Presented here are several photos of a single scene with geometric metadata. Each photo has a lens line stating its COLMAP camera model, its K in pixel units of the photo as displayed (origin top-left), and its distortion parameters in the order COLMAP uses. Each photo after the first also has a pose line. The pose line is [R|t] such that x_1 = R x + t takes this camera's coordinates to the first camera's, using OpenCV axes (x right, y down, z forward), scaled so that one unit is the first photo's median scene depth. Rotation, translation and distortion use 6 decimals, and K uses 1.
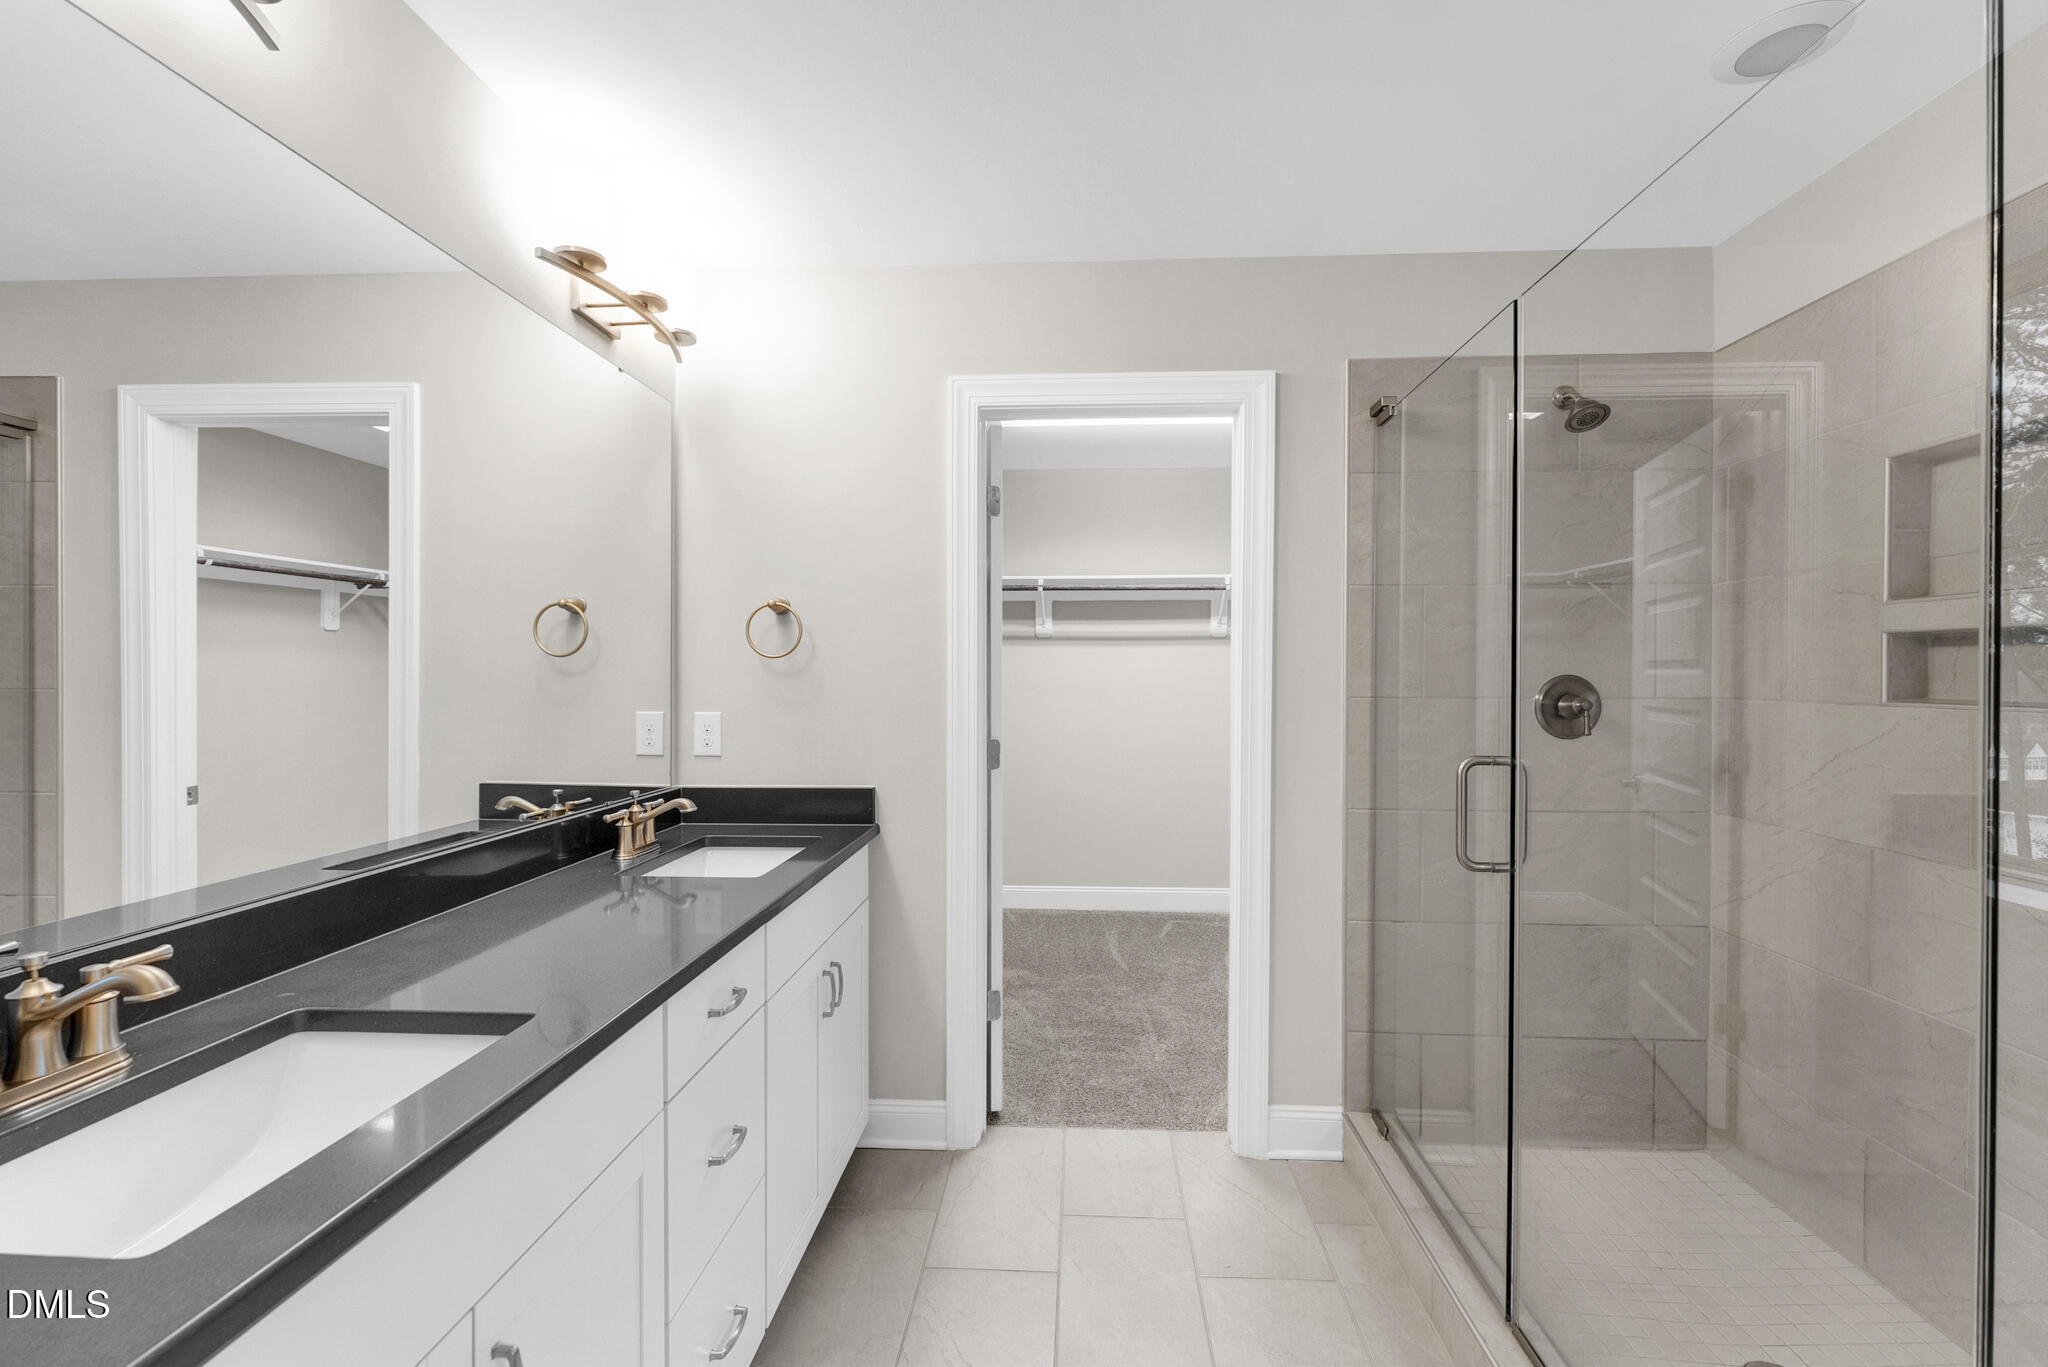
lens RADIAL K [[853.0, 0, 1024.0], [0, 853.0, 683.5], [0, 0, 1]] dist [0.000957, 0.000213]
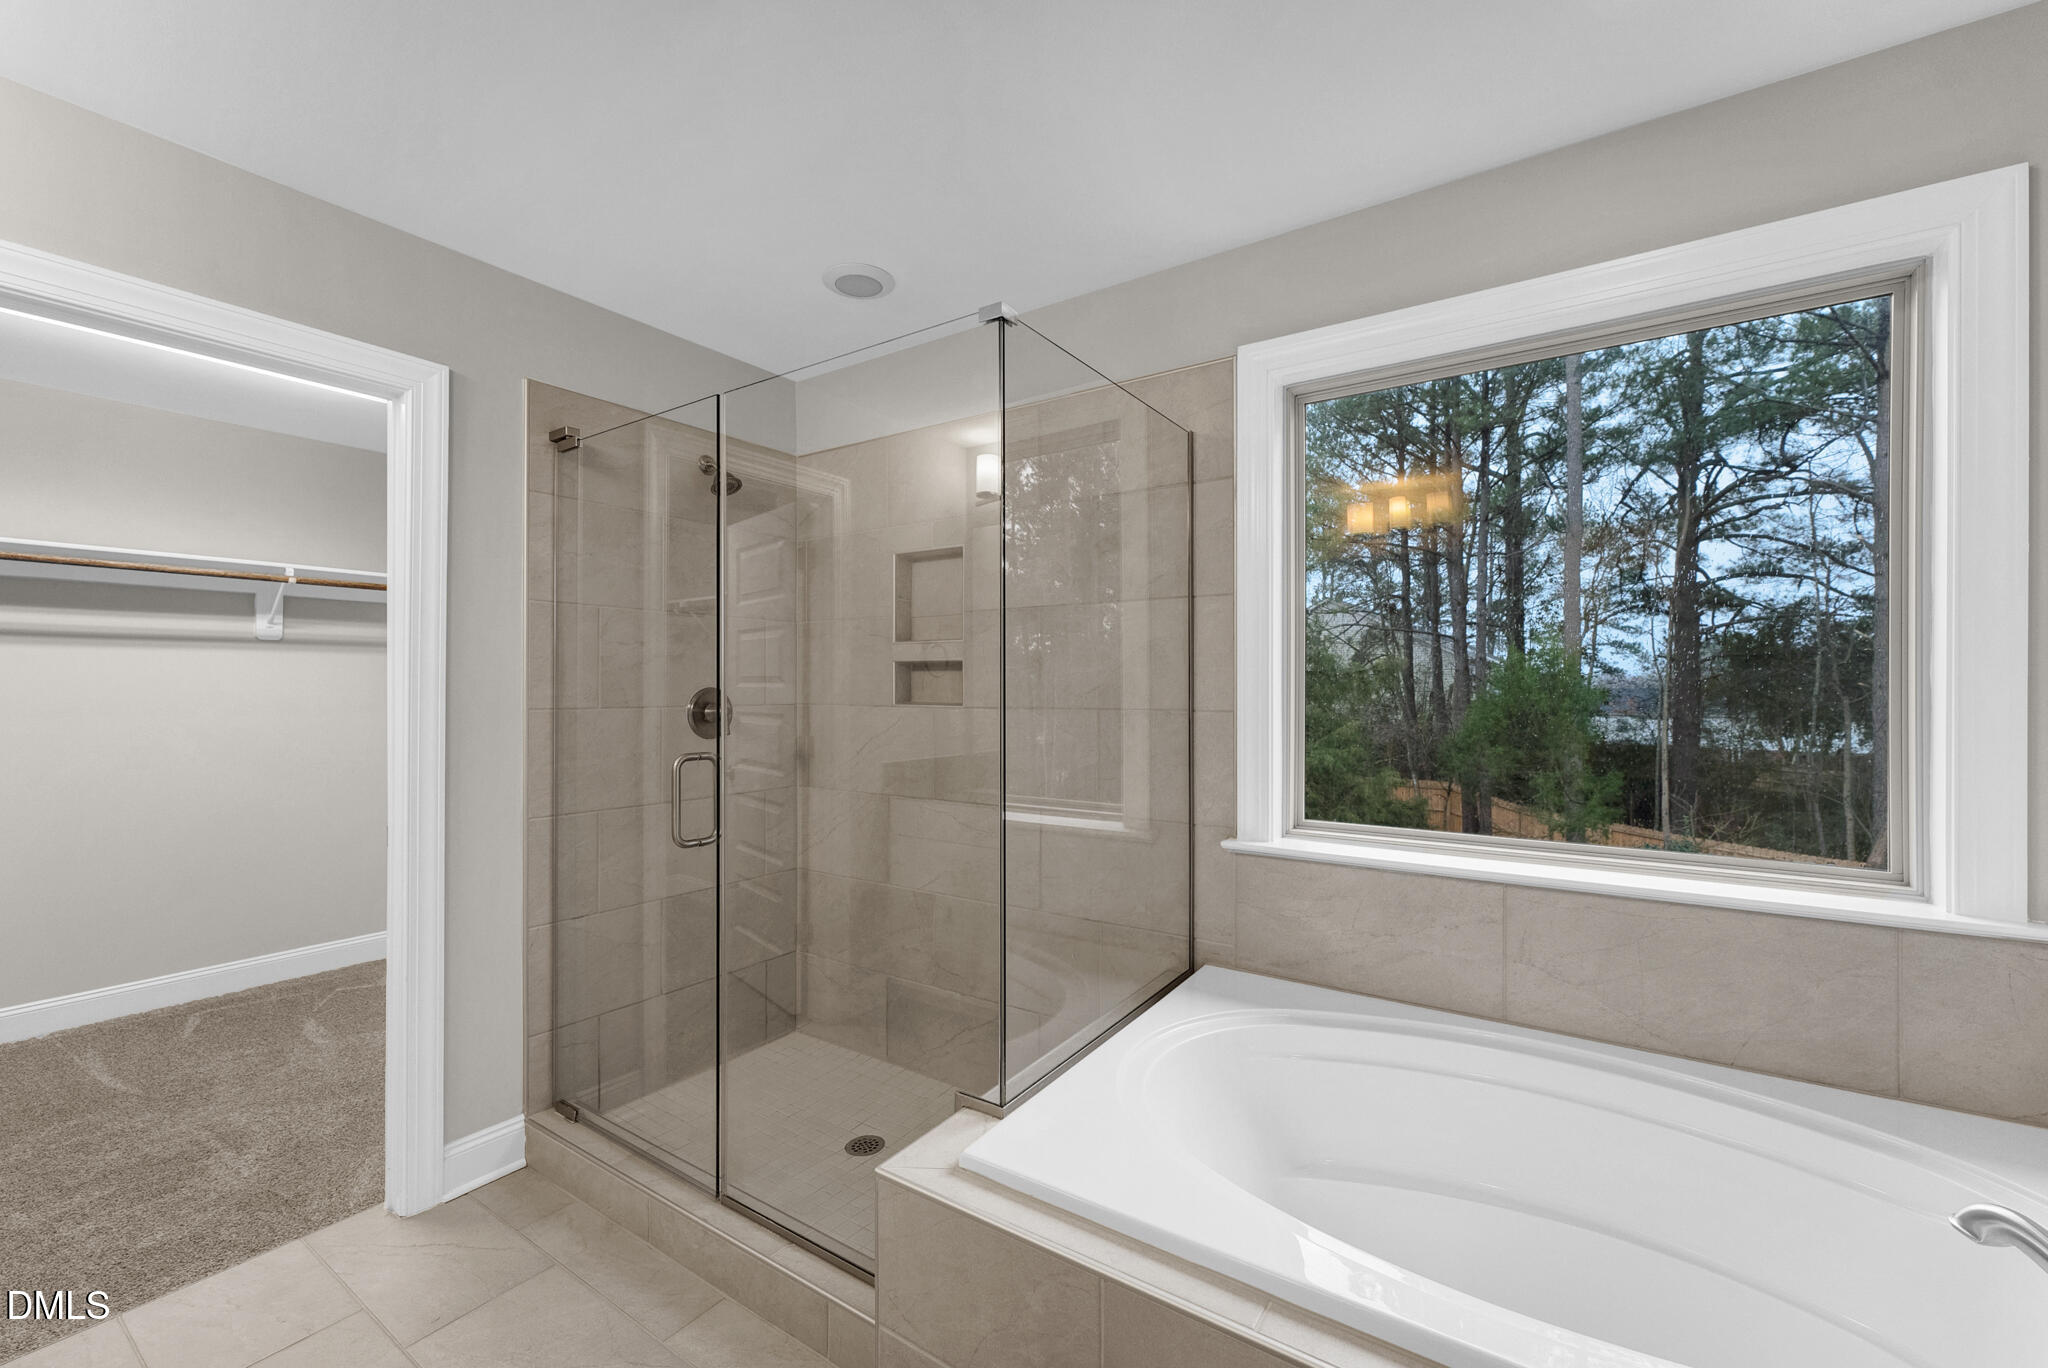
lens RADIAL K [[833.8, 0, 1026.4], [0, 833.8, 691.0], [0, 0, 1]] dist [-0.016500, 0.008803]
pose [[0.516105, -0.001056, 0.856525, -0.162513], [0.007634, 0.999965, -0.003367, 0.002175], [-0.856492, 0.008277, 0.516095, -0.022320]]
